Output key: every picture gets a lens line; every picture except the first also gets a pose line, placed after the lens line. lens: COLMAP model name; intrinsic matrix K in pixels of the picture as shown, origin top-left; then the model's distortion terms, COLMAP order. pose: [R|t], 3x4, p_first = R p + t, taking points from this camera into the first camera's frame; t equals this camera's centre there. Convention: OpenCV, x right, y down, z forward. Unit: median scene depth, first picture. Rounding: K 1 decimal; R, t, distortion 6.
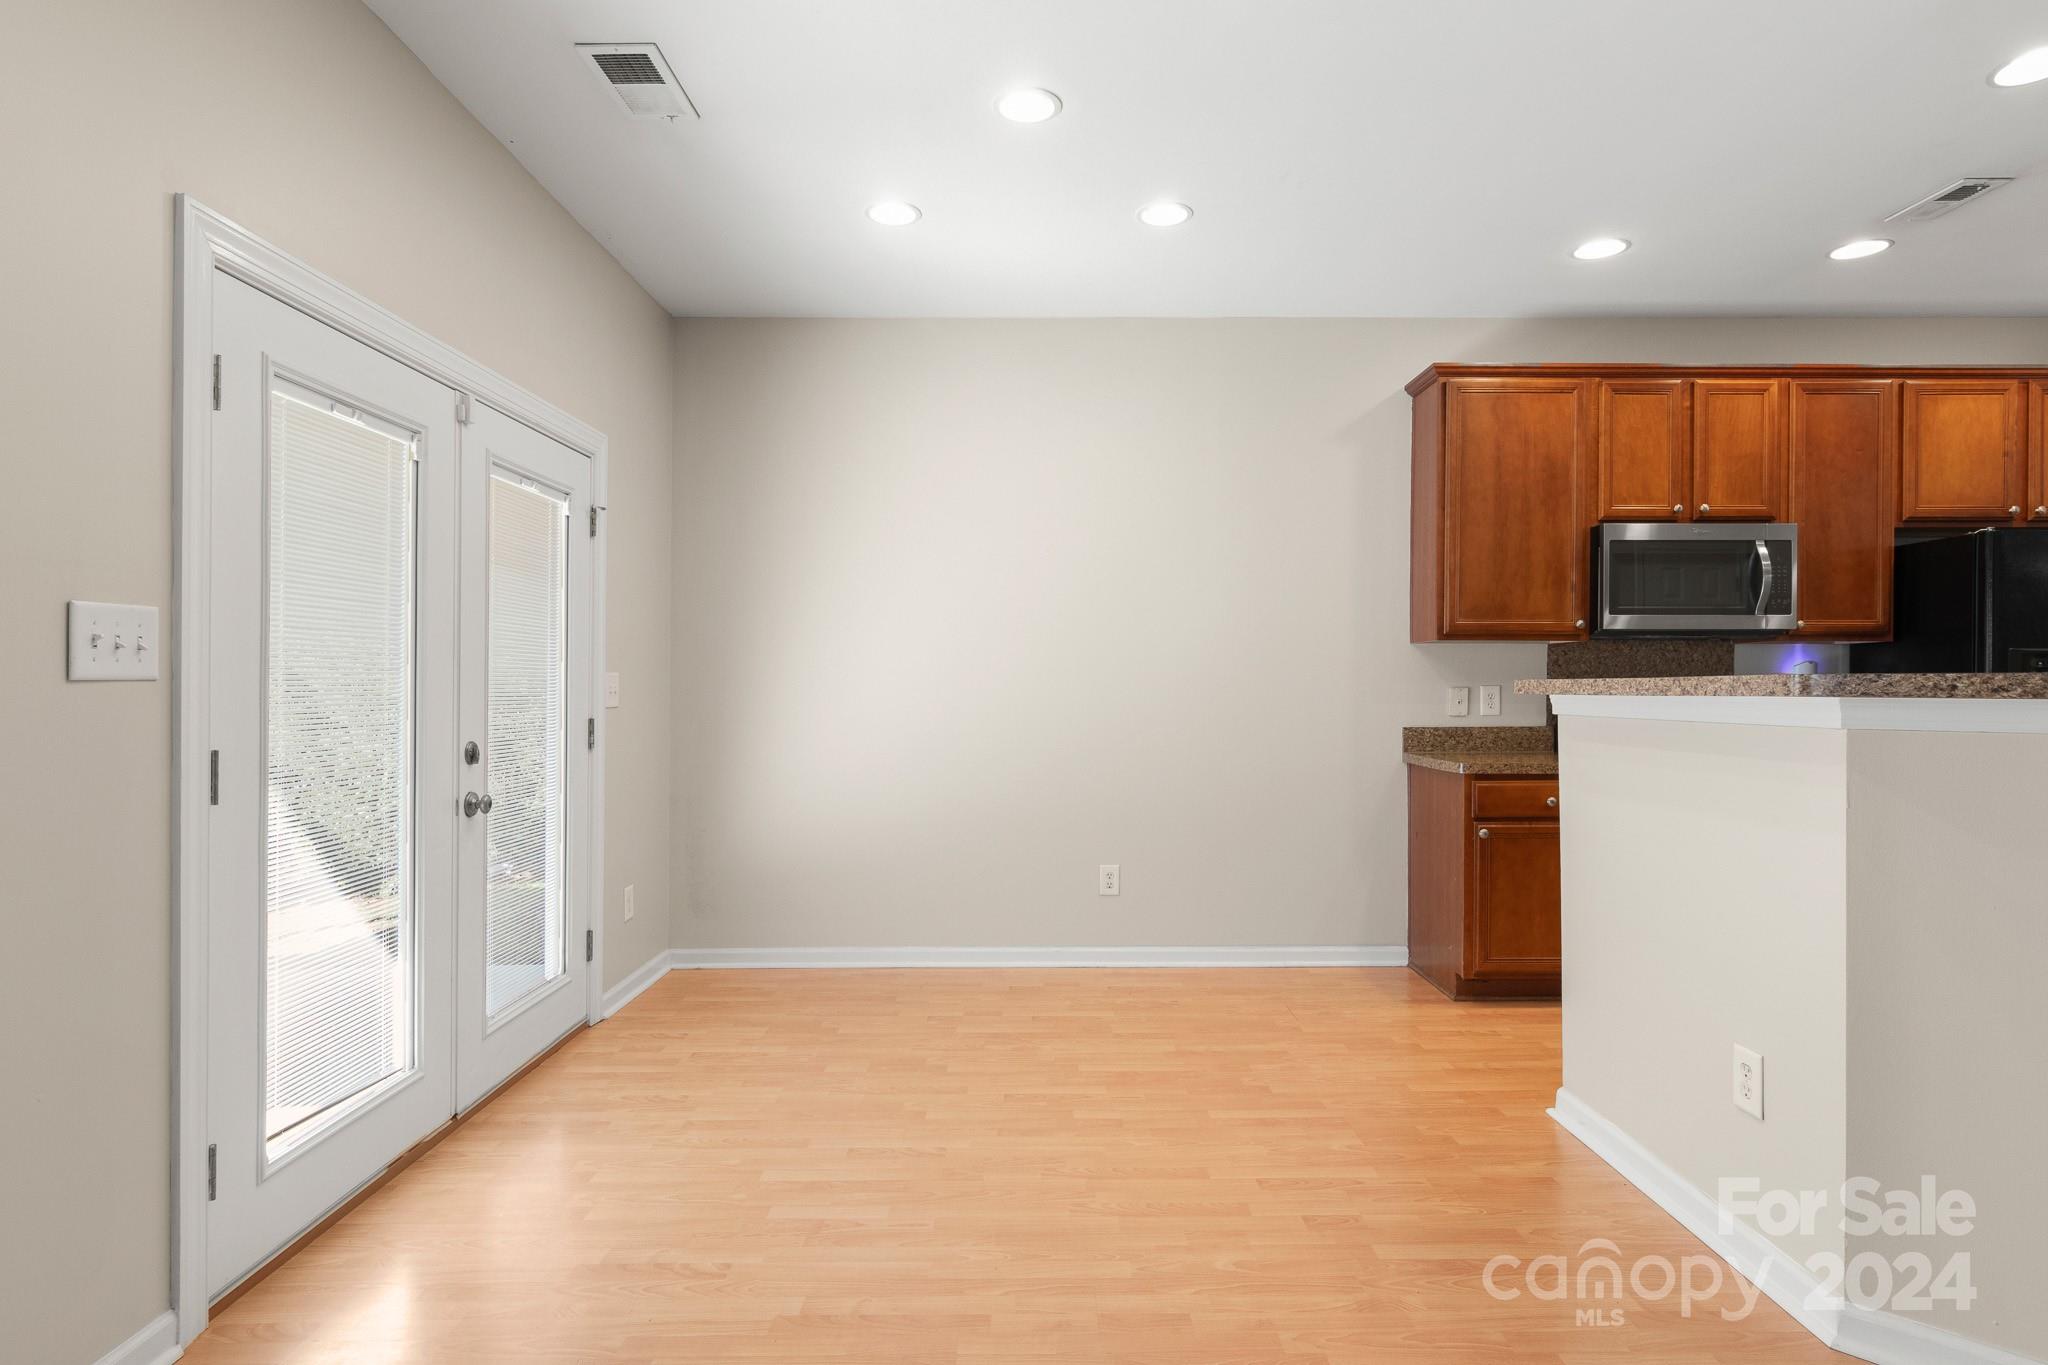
lens RADIAL K [[1060.2, 0, 1005.0], [0, 1060.2, 680.0], [0, 0, 1]] dist [-0.004039, 0.002324]
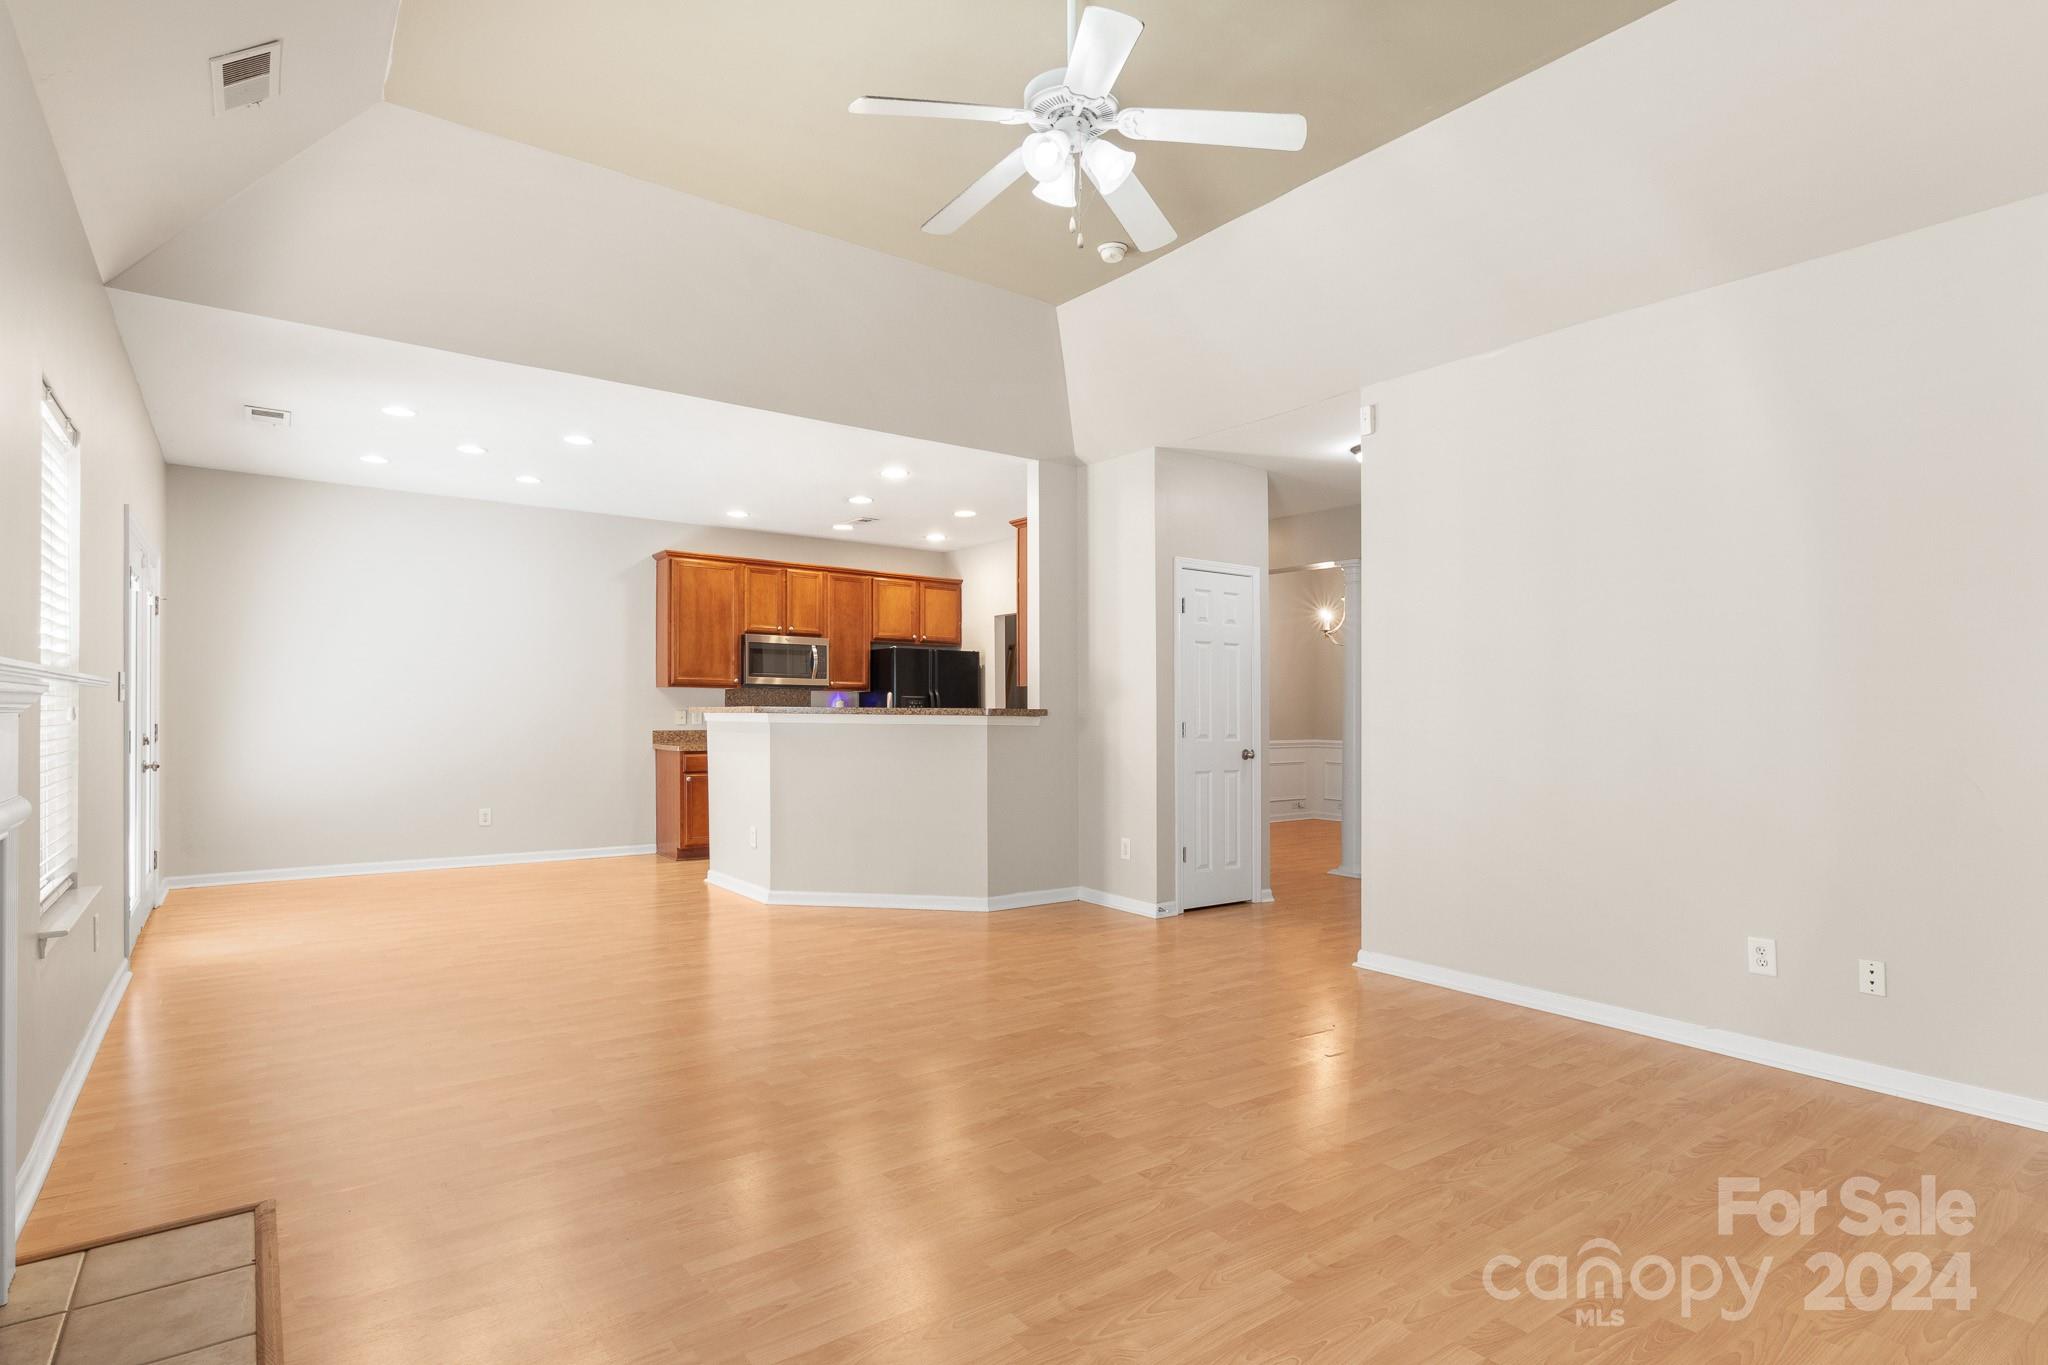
lens RADIAL K [[1060.2, 0, 1032.2], [0, 1060.2, 746.0], [0, 0, 1]] dist [-0.004039, 0.002324]
pose [[0.791030, -0.009806, 0.611699, -0.280785], [-0.011968, 0.999432, 0.031497, 0.003352], [-0.611660, -0.032236, 0.790464, -1.028651]]
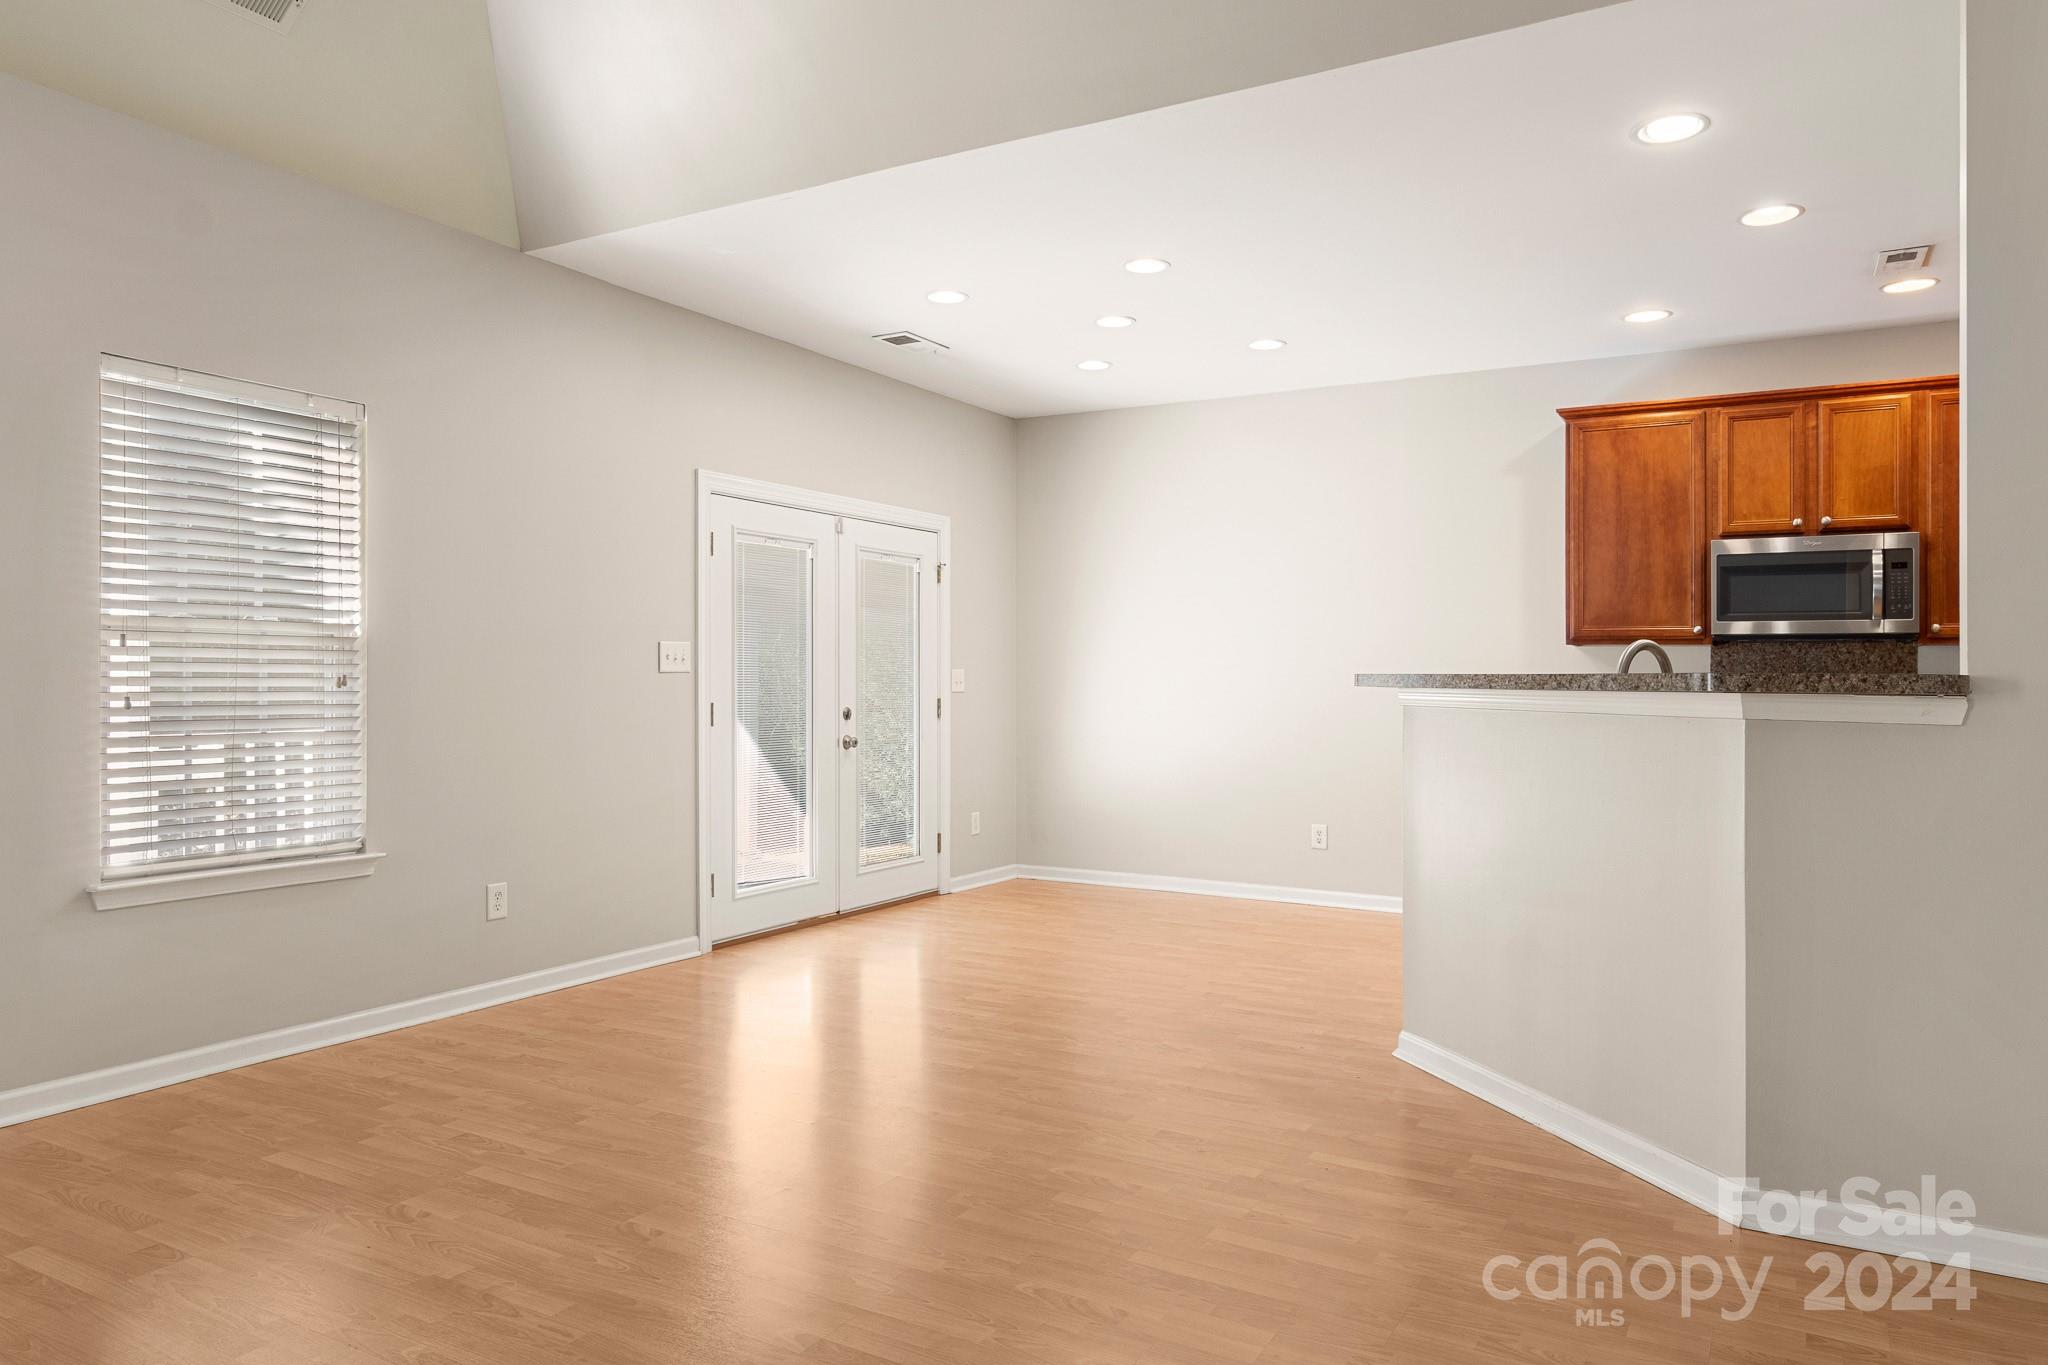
lens RADIAL K [[1347.8, 0, 1056.1], [0, 1347.8, 714.9], [0, 0, 1]] dist [0.005322, 0.000333]
pose [[0.872299, 0.020722, -0.488534, 0.651766], [-0.007254, 0.999540, 0.029444, 0.000319], [0.488920, -0.022140, 0.872048, -0.582581]]
